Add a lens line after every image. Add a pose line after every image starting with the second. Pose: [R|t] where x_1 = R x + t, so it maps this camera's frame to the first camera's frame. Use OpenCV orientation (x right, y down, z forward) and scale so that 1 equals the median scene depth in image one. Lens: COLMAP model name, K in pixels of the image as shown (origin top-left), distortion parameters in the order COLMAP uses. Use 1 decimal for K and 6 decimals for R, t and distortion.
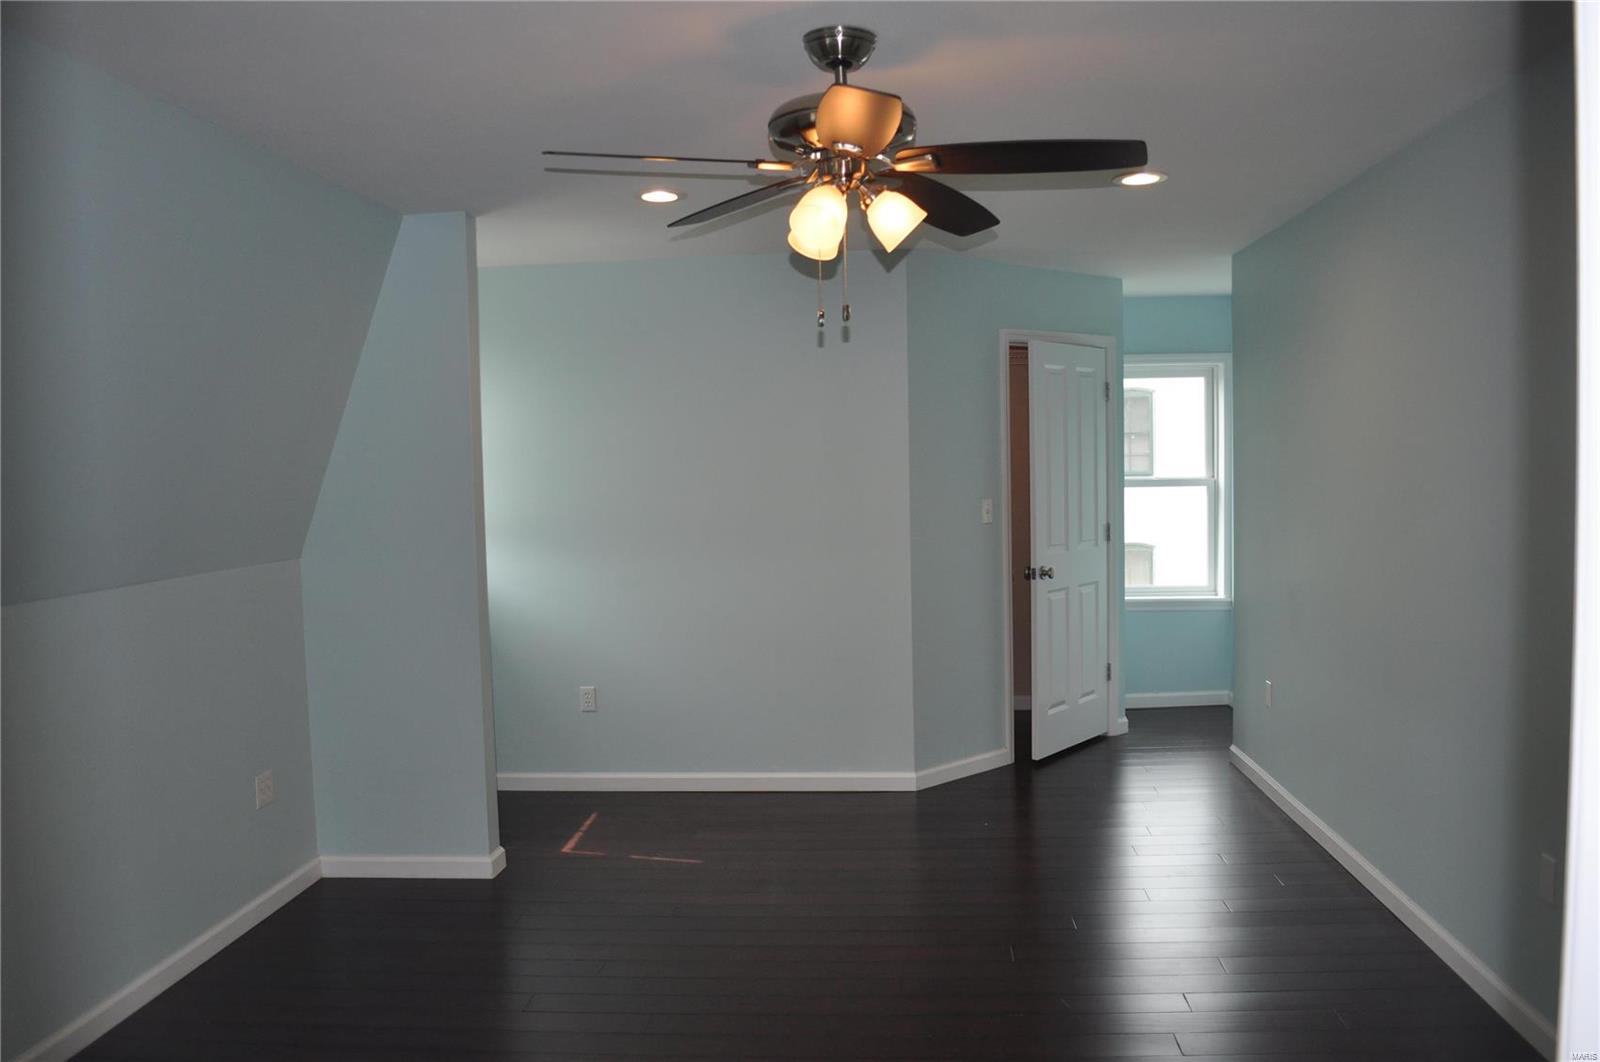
lens RADIAL K [[1252.1, 0, 800.0], [0, 1252.1, 531.0], [0, 0, 1]] dist [-0.077944, -0.001508]
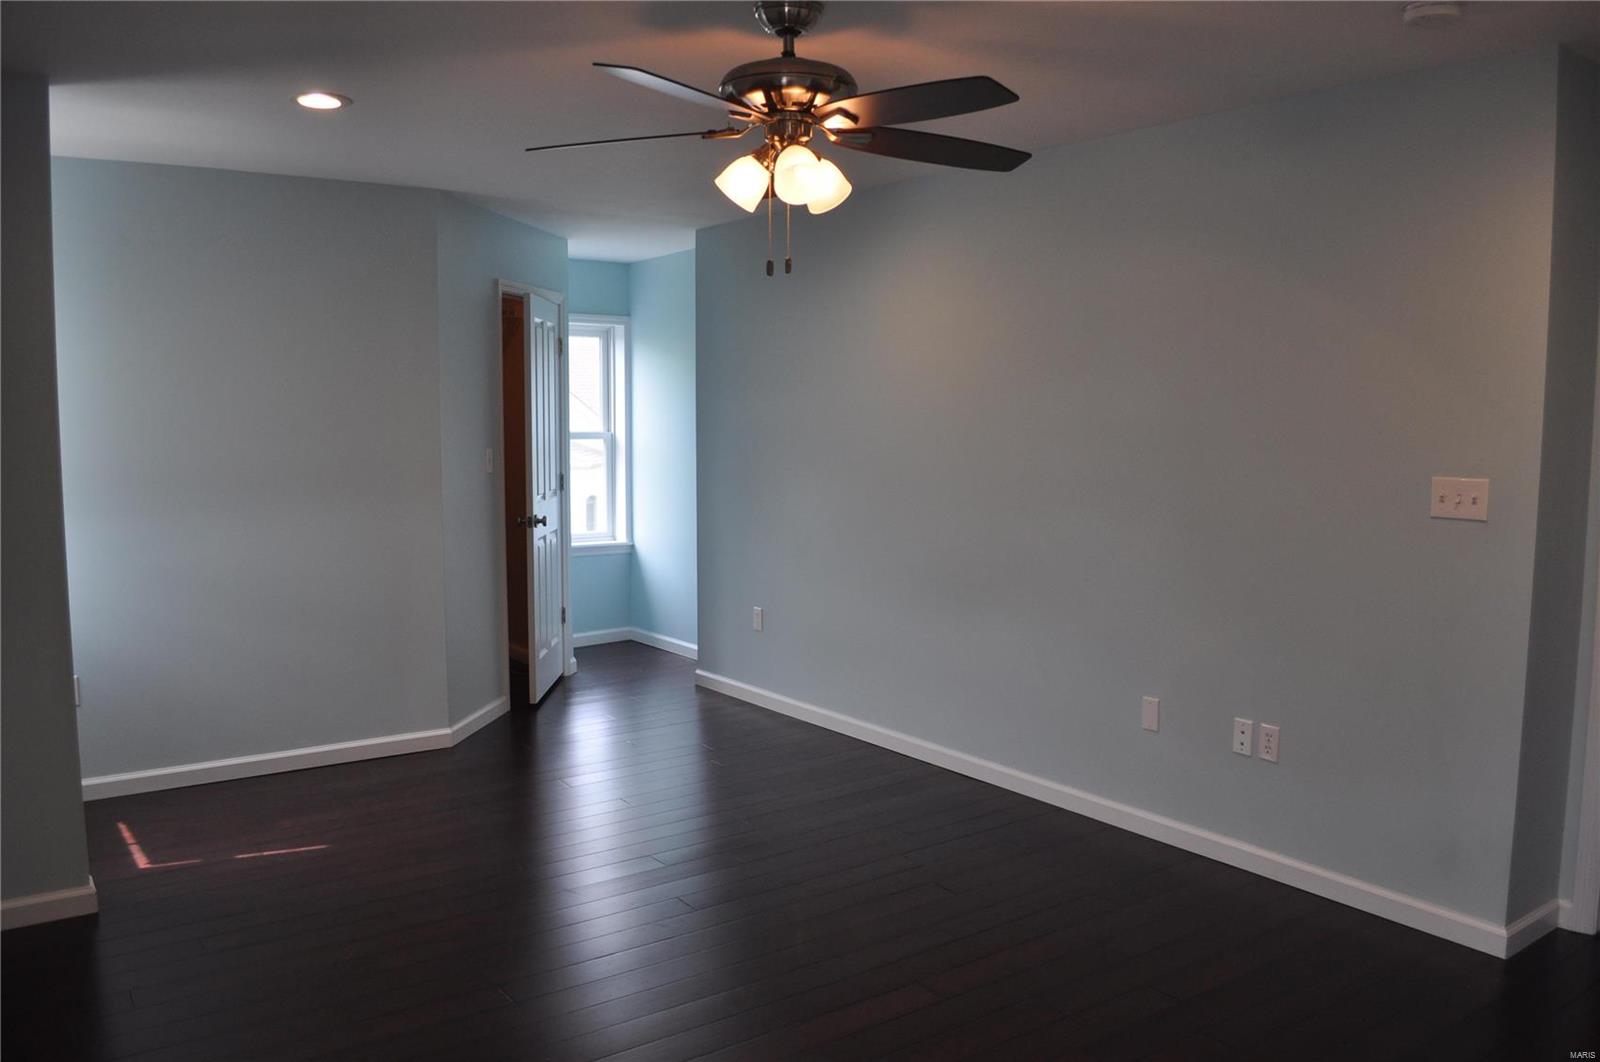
lens RADIAL K [[1252.1, 0, 800.0], [0, 1252.1, 531.0], [0, 0, 1]] dist [-0.077944, -0.001508]
pose [[0.765662, -0.036555, 0.642204, -0.277876], [0.015956, 0.999156, 0.037849, 0.005895], [-0.643046, -0.018733, 0.765599, 0.070604]]
